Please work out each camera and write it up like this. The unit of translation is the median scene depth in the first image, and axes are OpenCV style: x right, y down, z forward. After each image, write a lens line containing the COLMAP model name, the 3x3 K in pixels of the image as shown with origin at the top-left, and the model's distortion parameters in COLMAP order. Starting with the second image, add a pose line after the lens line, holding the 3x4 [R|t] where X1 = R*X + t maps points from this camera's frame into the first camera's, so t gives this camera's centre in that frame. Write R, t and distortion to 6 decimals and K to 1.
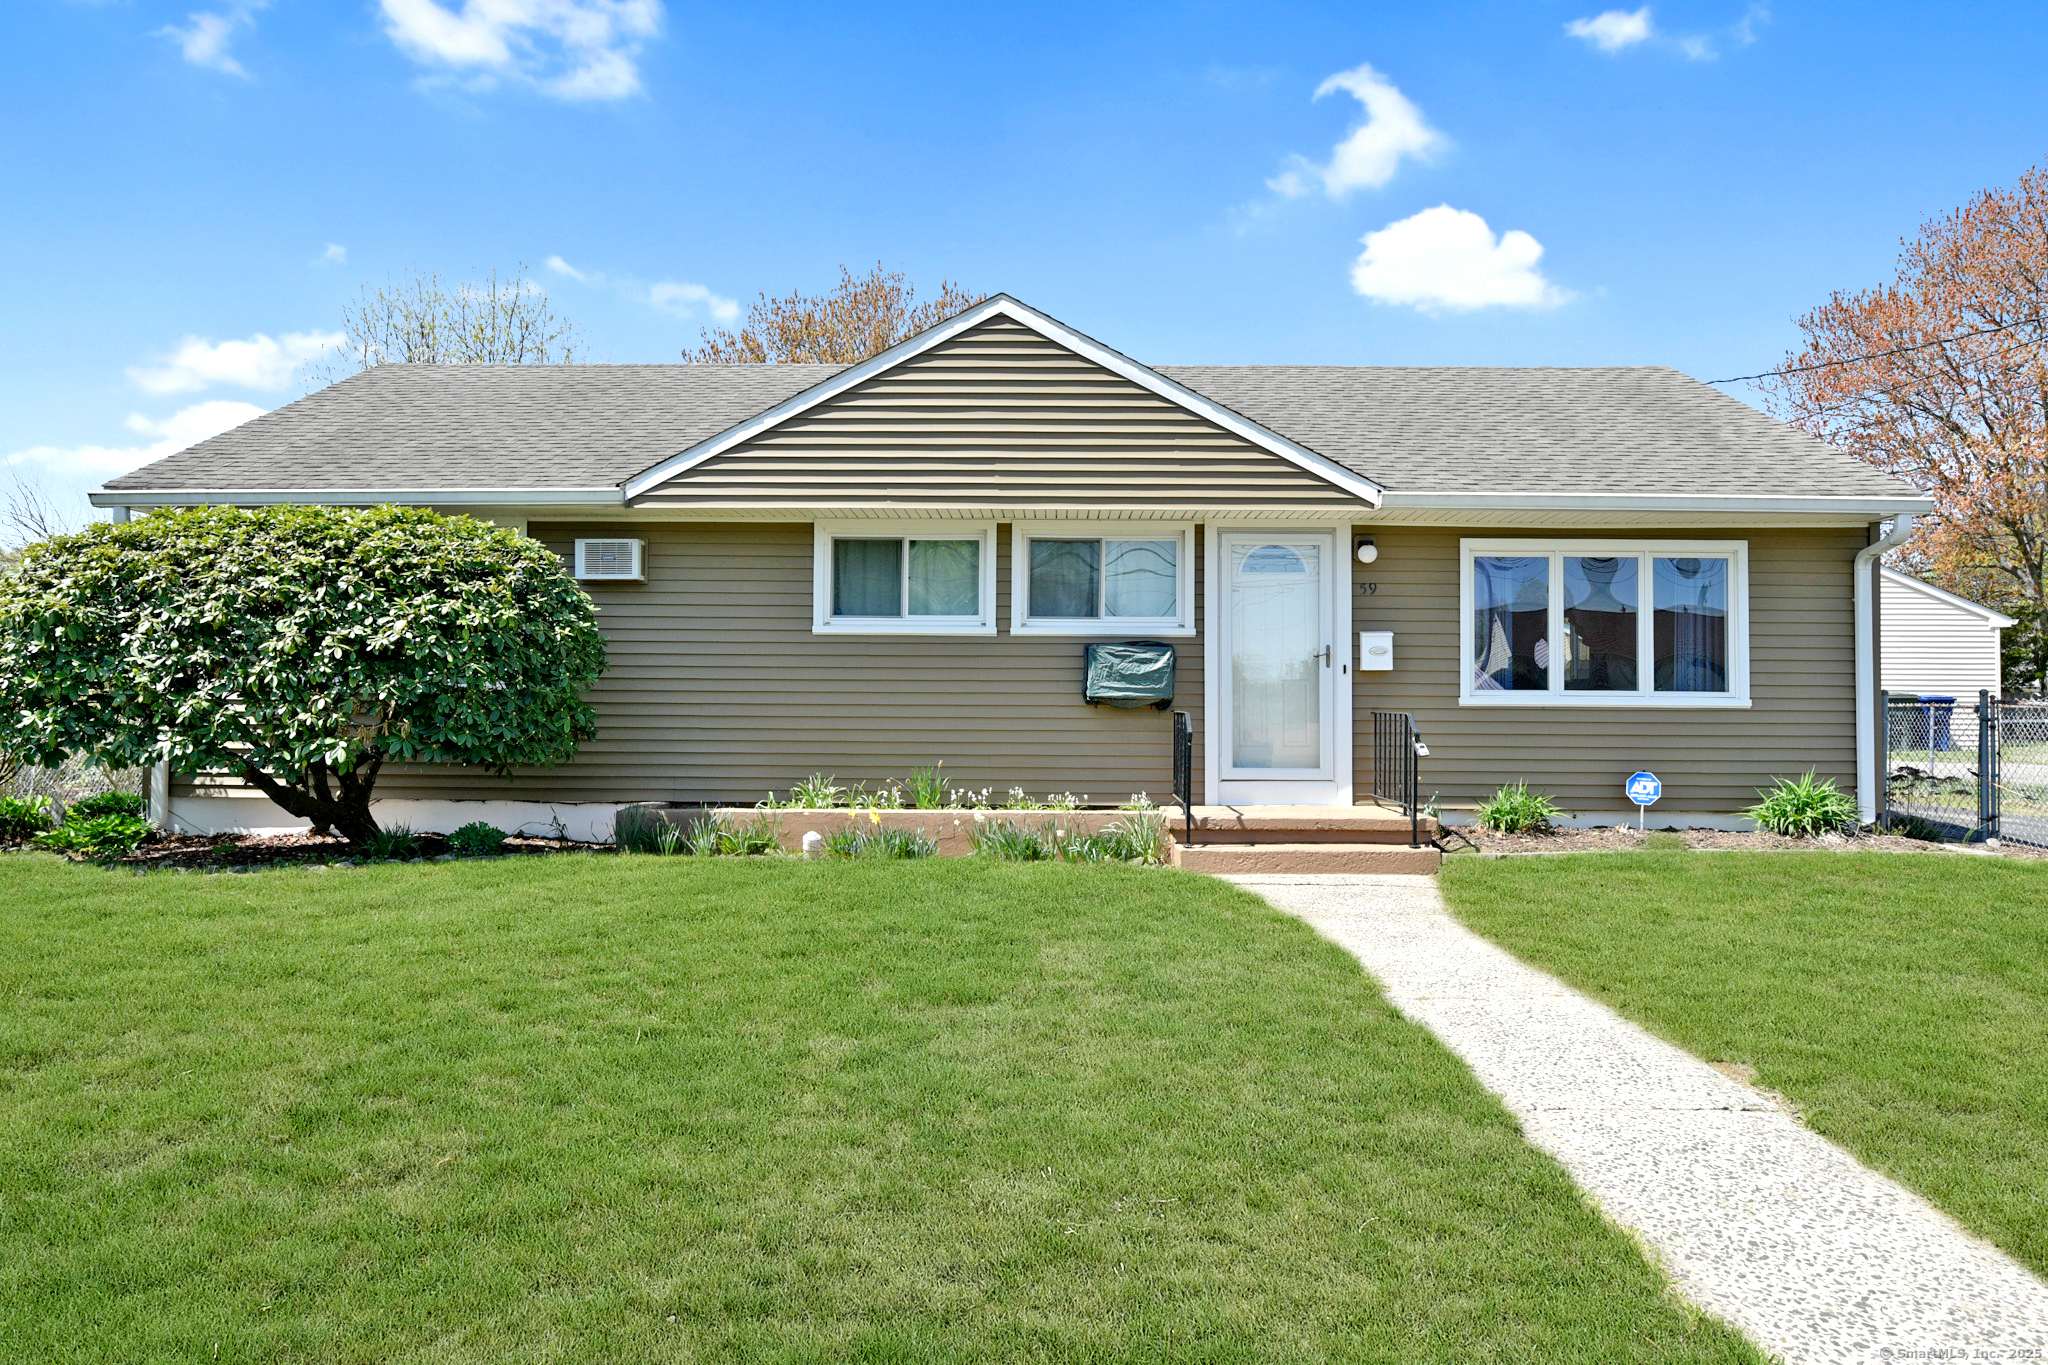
lens RADIAL K [[1359.4, 0, 1018.2], [0, 1359.4, 733.8], [0, 0, 1]] dist [0.003827, 0.000889]
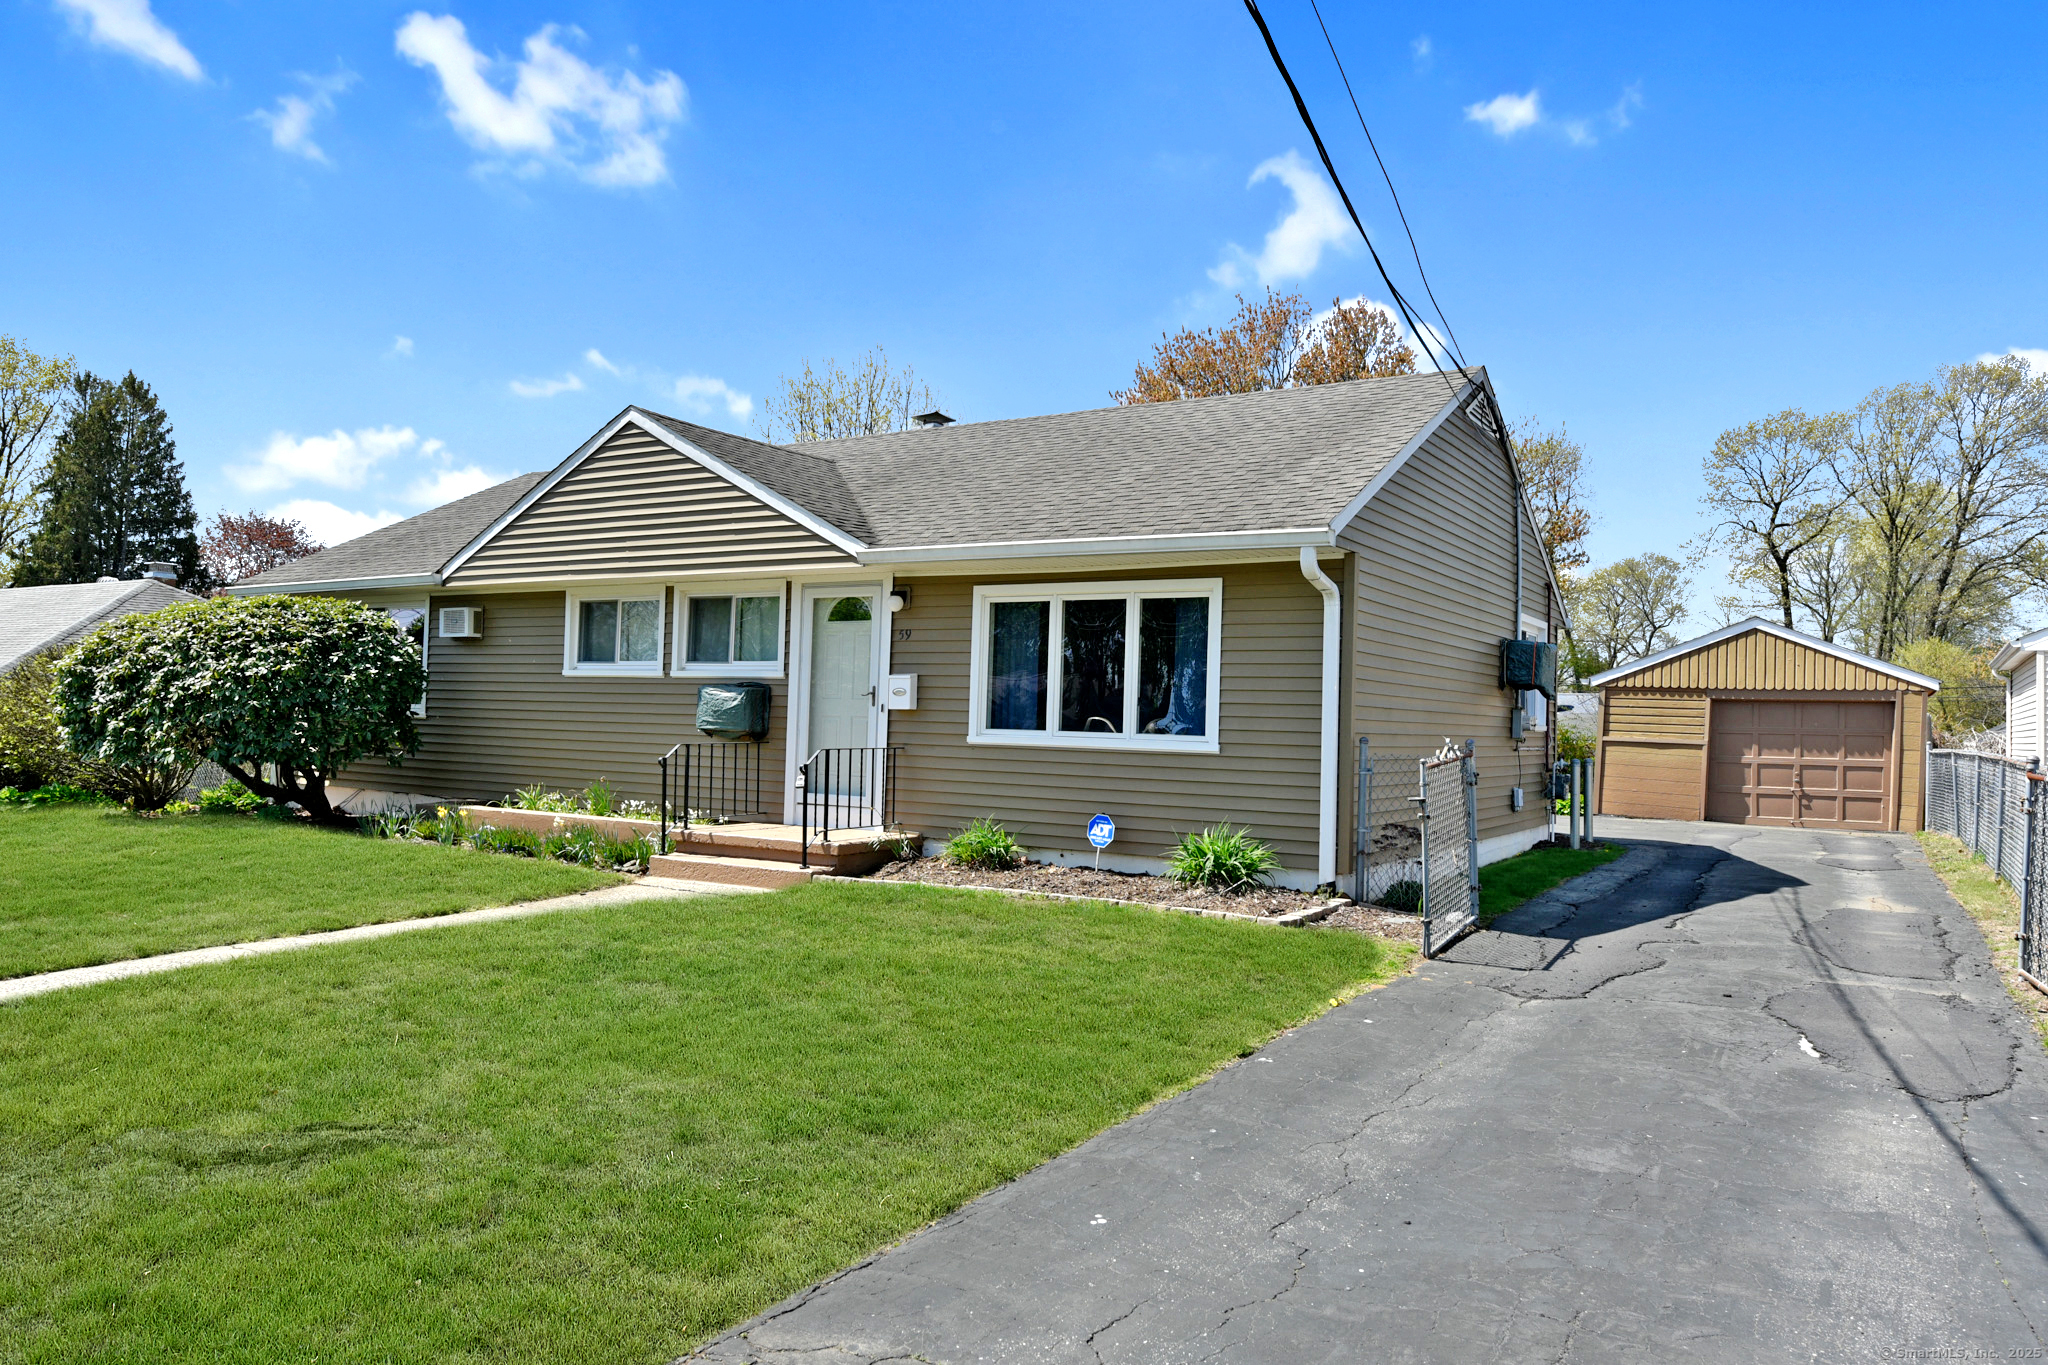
lens RADIAL K [[1359.4, 0, 1018.2], [0, 1359.4, 733.8], [0, 0, 1]] dist [0.003827, 0.000889]
pose [[0.853541, 0.021508, -0.520582, 0.910775], [-0.026962, 0.999632, -0.002907, -0.026093], [0.520328, 0.016517, 0.853807, 0.113300]]
